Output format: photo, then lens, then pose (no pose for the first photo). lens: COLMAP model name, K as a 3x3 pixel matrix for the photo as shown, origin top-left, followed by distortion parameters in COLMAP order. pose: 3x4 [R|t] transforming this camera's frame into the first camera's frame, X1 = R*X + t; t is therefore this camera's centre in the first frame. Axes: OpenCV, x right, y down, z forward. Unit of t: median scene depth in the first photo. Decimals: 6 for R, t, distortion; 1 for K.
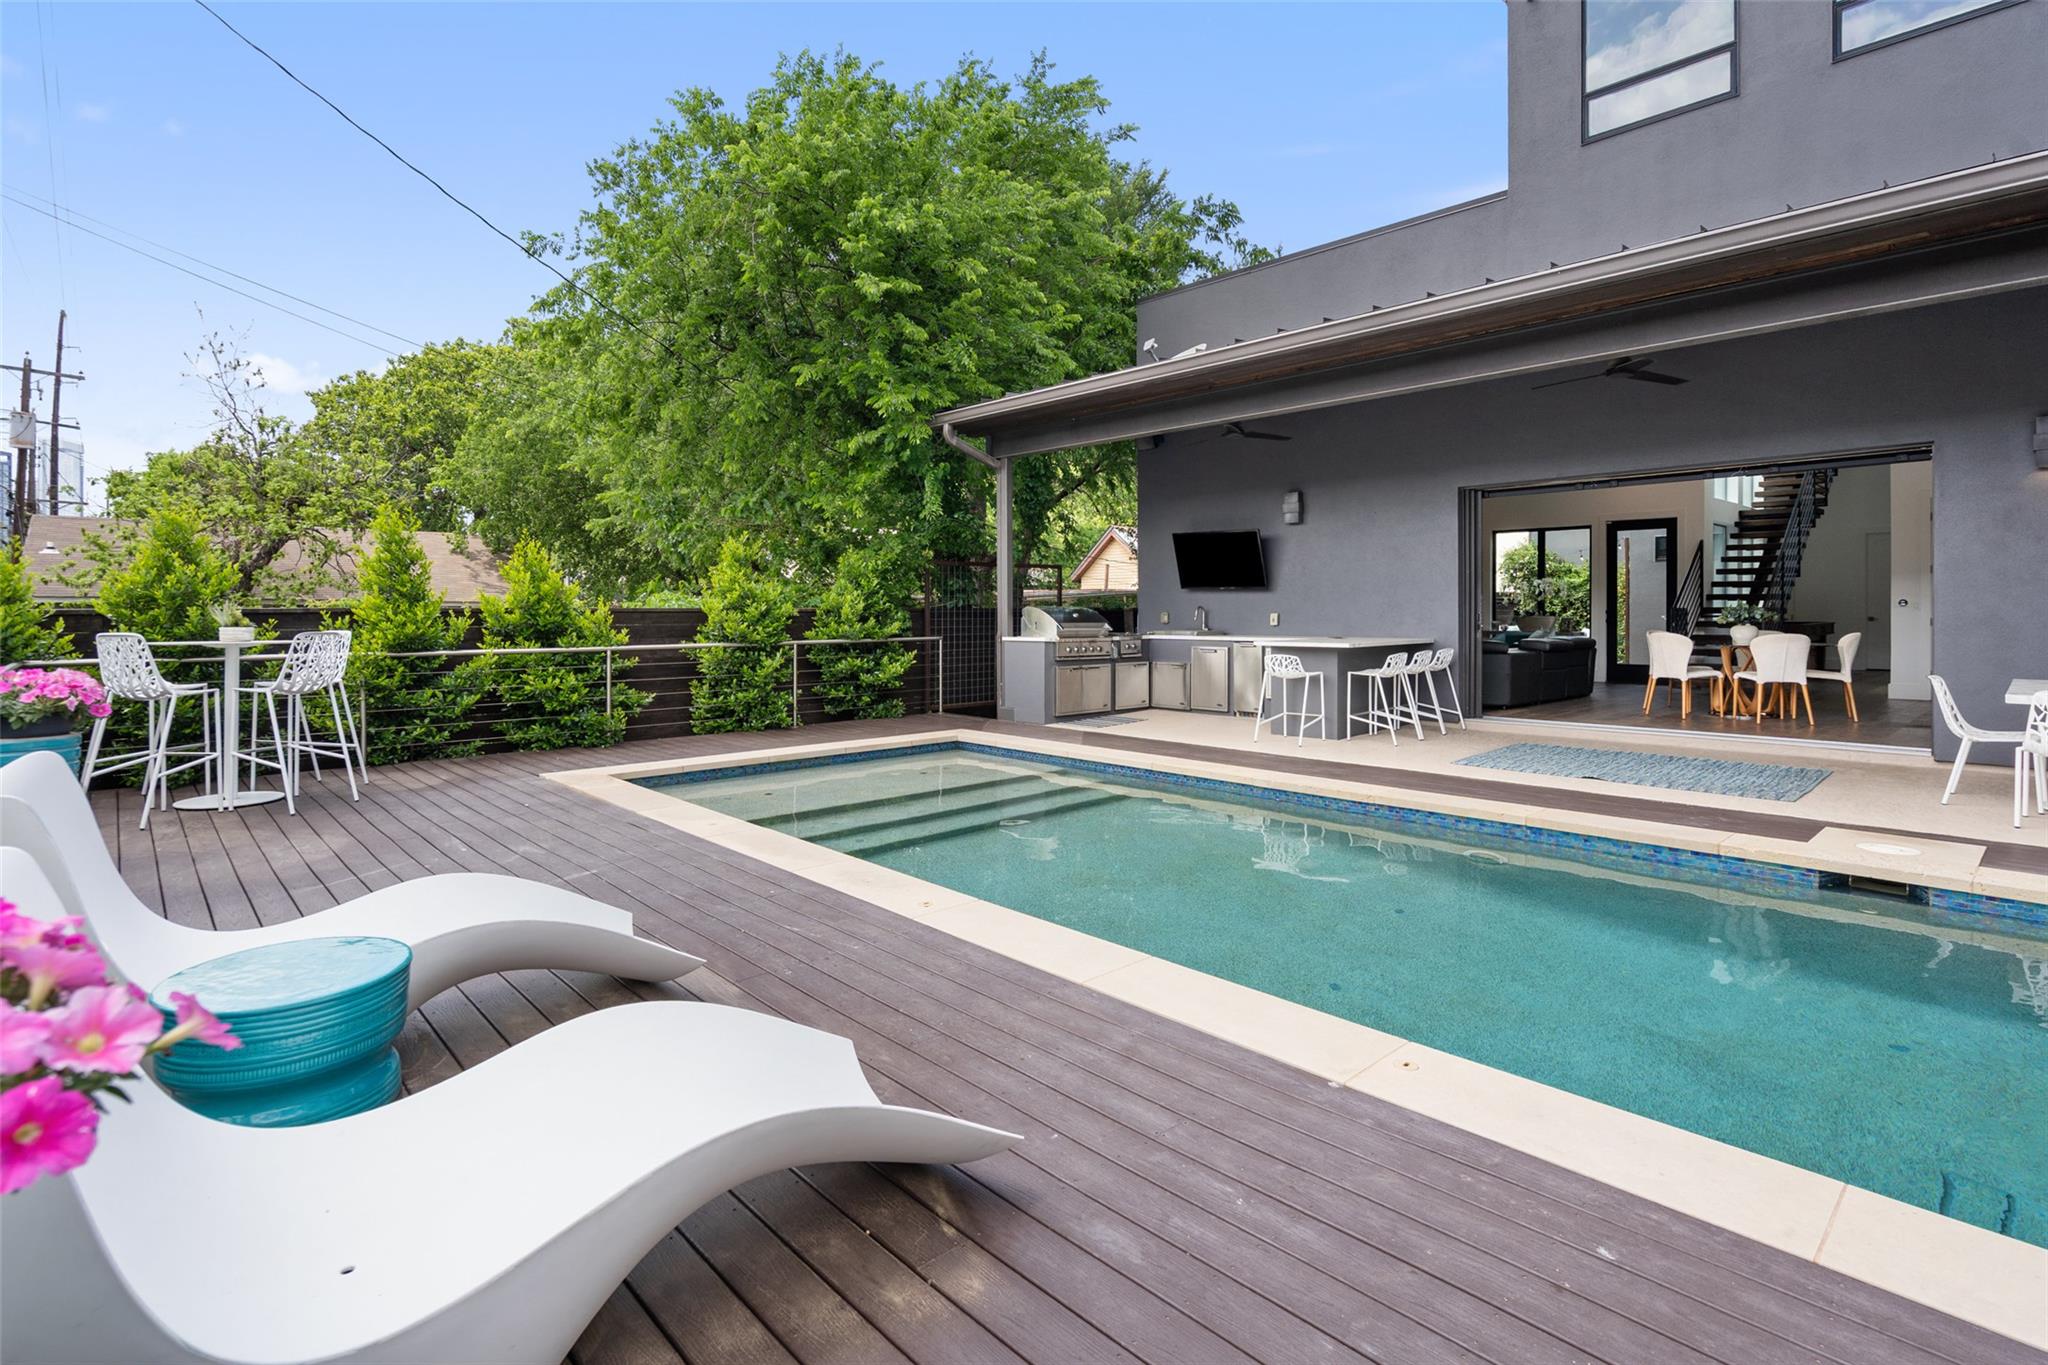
lens RADIAL K [[958.6, 0, 999.0], [0, 958.6, 618.9], [0, 0, 1]] dist [0.002098, 0.000440]
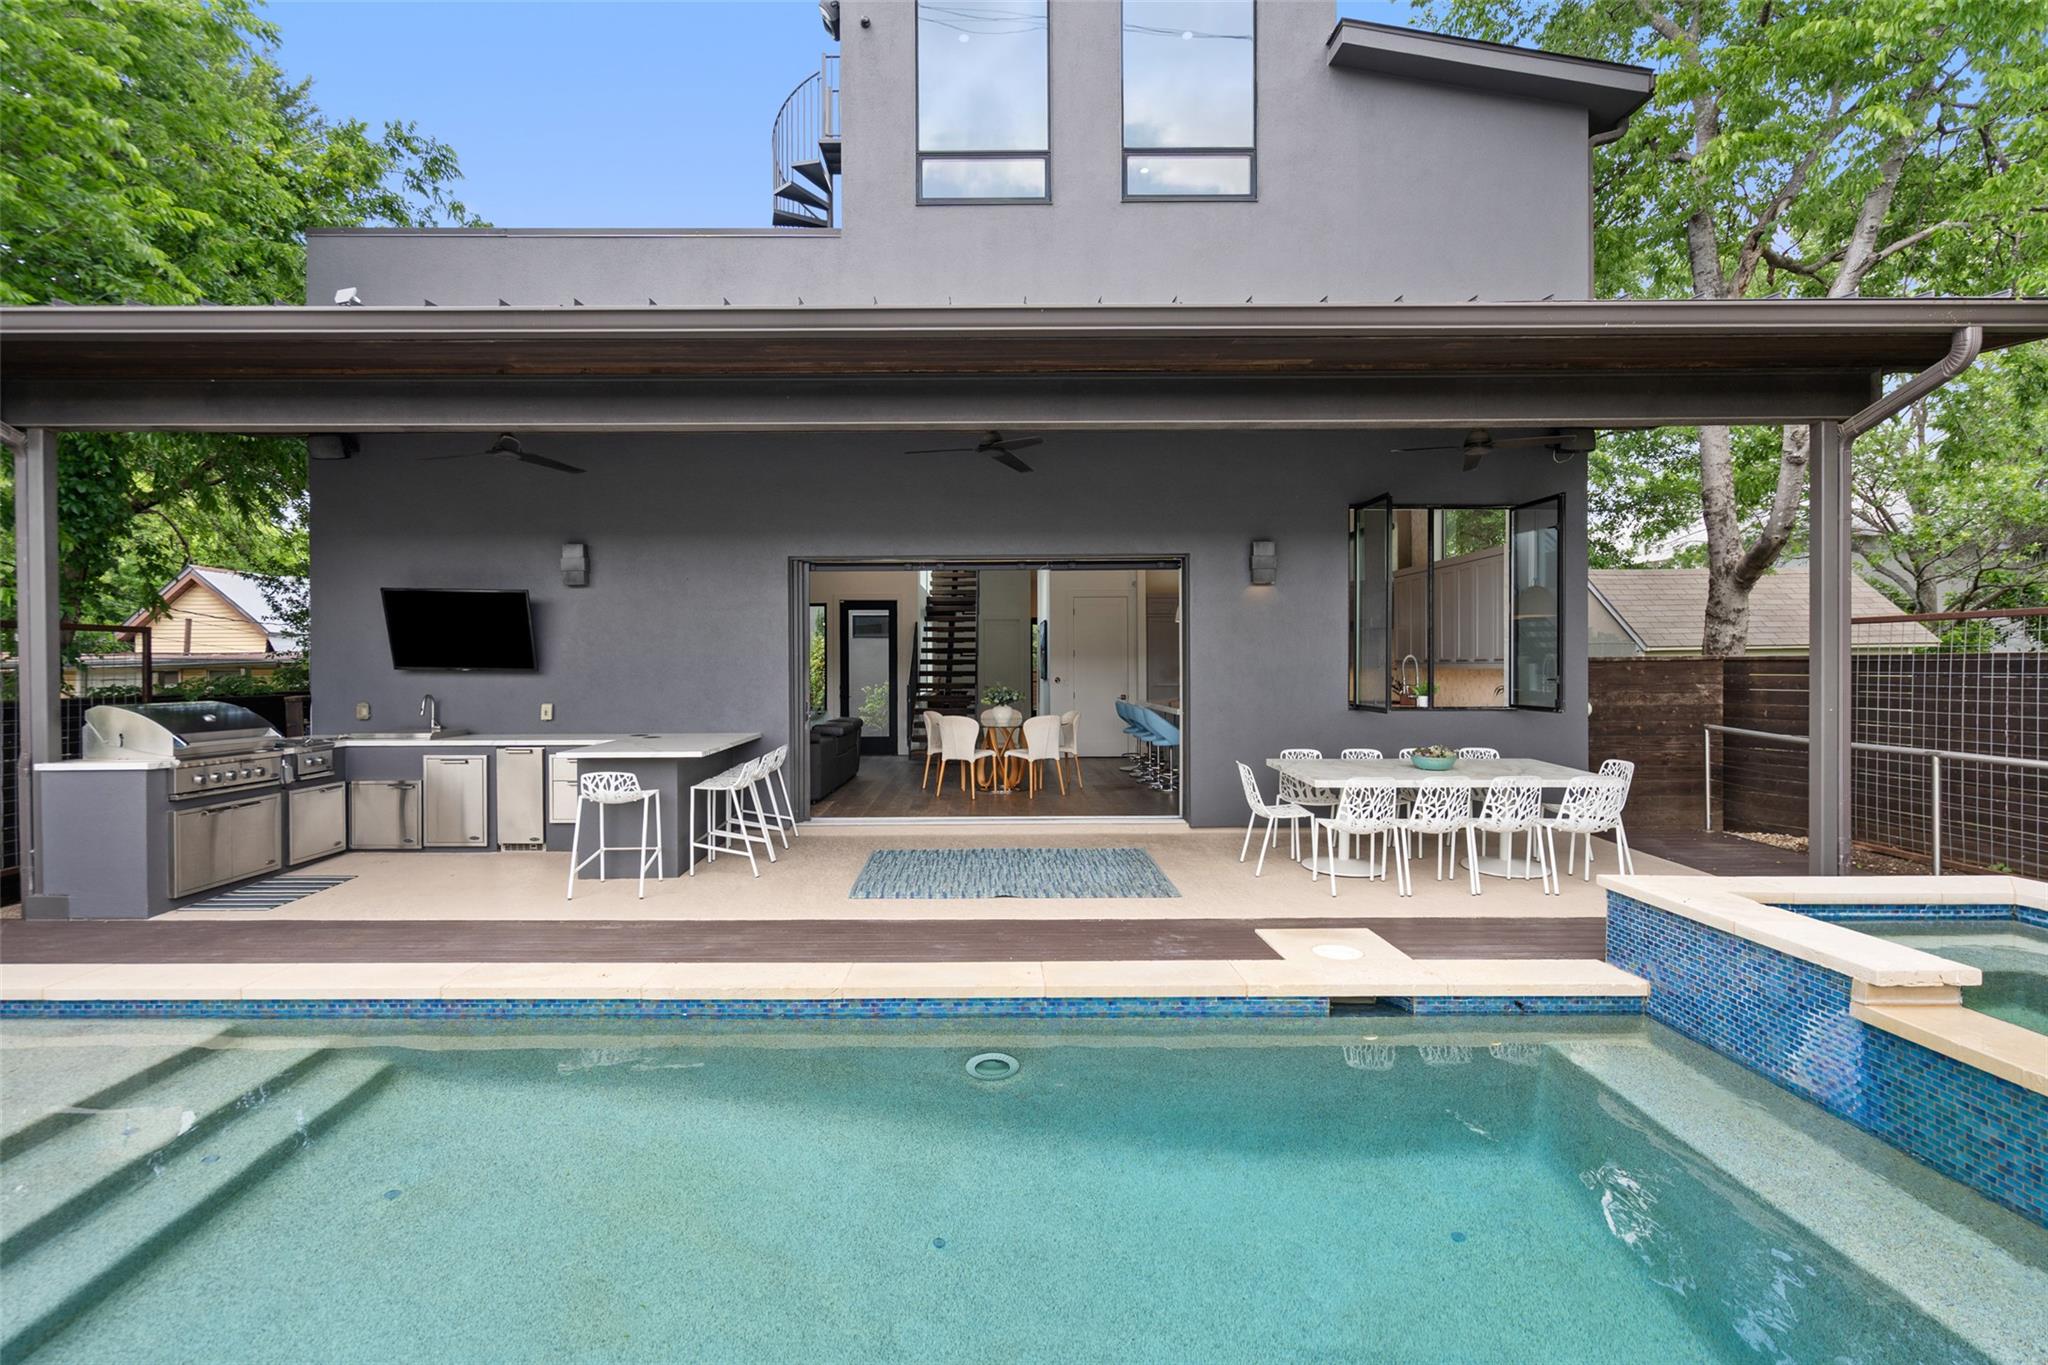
lens RADIAL K [[961.9, 0, 994.6], [0, 961.9, 677.0], [0, 0, 1]] dist [-0.004950, -0.000287]
pose [[0.674528, -0.007249, 0.738214, -0.028787], [0.010397, 0.999946, 0.000318, -0.023600], [-0.738176, 0.007460, 0.674567, 0.241480]]
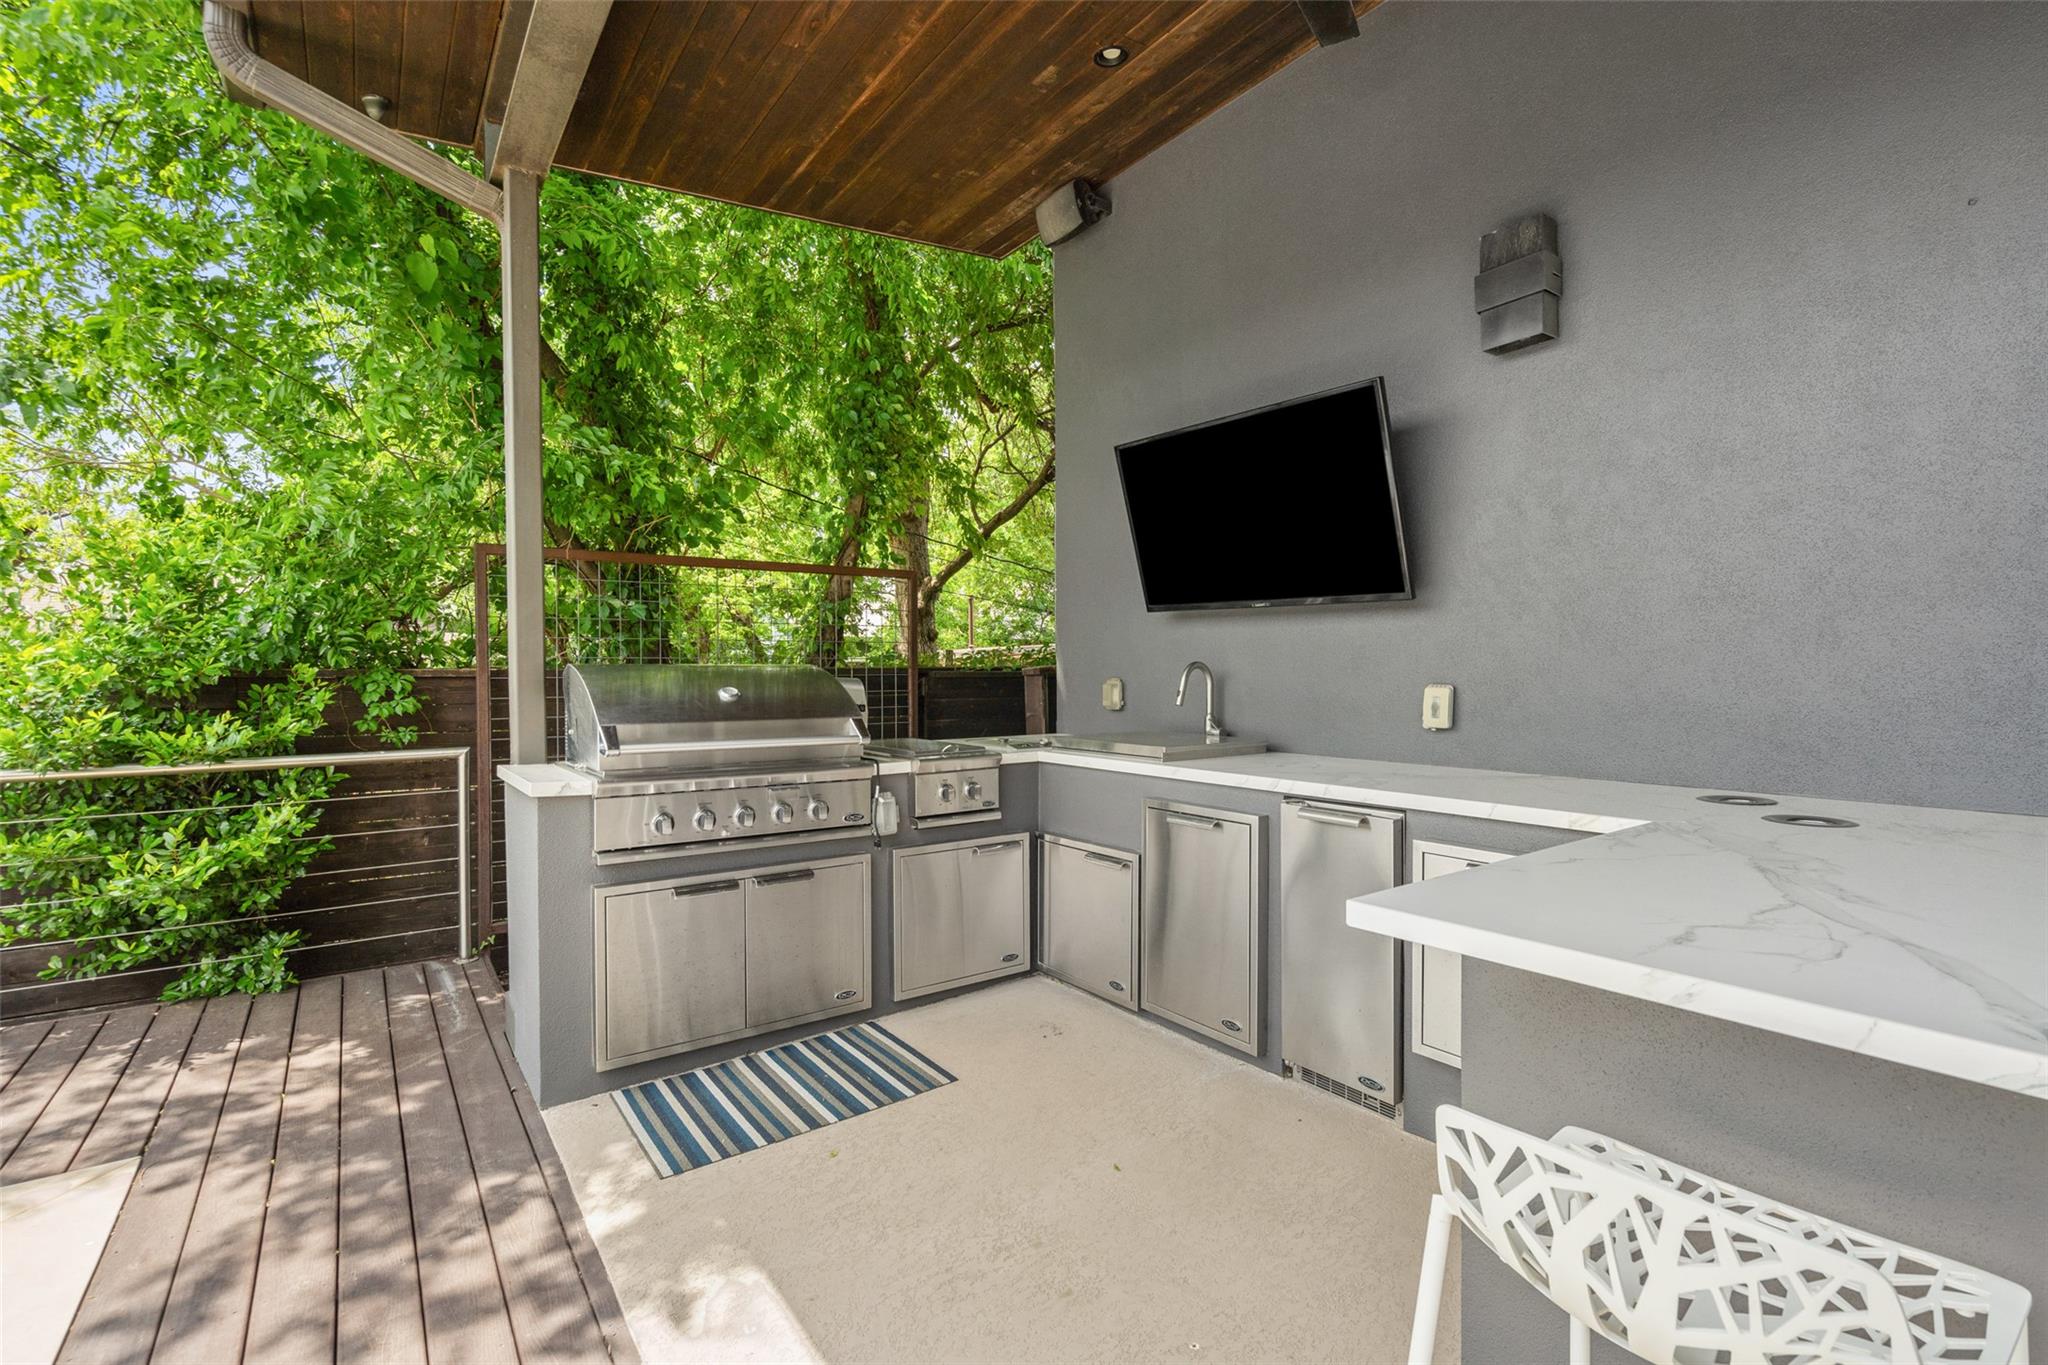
lens RADIAL K [[961.9, 0, 994.6], [0, 961.9, 677.0], [0, 0, 1]] dist [-0.004950, -0.000287]
pose [[0.992510, -0.000610, -0.122162, 0.192979], [0.000375, 0.999998, -0.001952, -0.008230], [0.122163, 0.001891, 0.992508, 0.706277]]
